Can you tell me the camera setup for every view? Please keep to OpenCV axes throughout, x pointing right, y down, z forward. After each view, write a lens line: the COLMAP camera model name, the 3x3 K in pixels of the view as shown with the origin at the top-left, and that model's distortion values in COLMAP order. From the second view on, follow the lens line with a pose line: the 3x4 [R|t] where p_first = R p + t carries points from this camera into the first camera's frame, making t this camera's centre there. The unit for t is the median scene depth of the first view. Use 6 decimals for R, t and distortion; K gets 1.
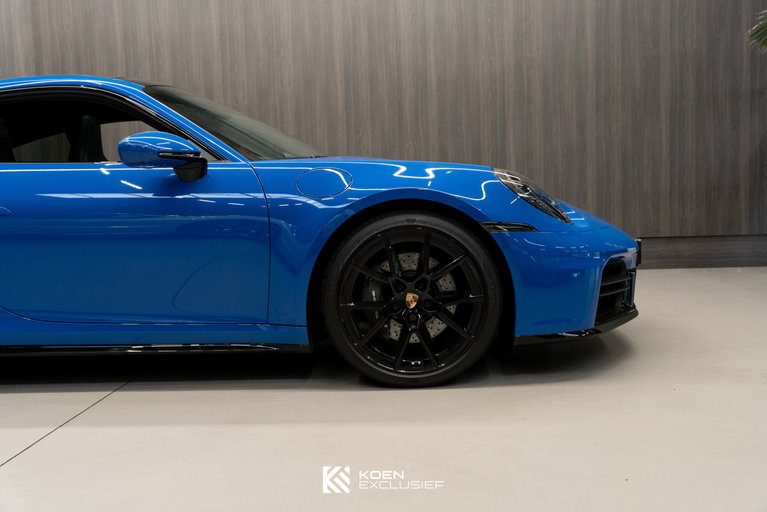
lens RADIAL K [[818.4, 0, 383.5], [0, 818.4, 256.0], [0, 0, 1]] dist [-0.005519, 0.019970]
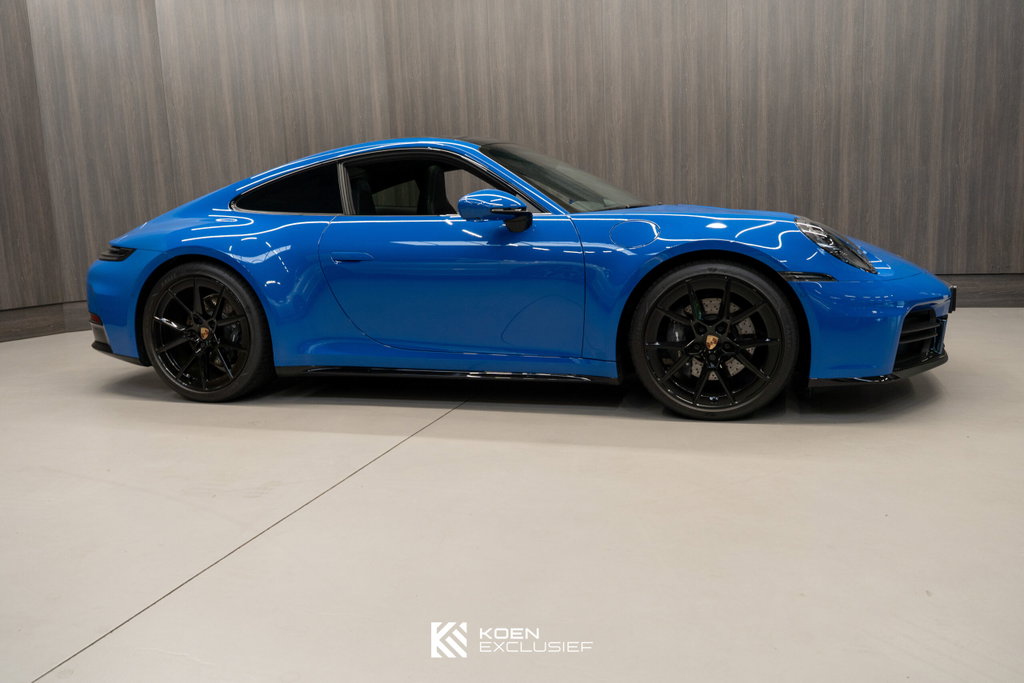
lens RADIAL K [[802.1, 0, 512.0], [0, 802.1, 341.5], [0, 0, 1]] dist [-0.000508, -0.000743]
pose [[0.969295, 0.033435, -0.243616, 0.032118], [-0.014946, 0.996892, 0.077352, -0.022436], [0.245445, -0.071335, 0.966782, -0.093937]]
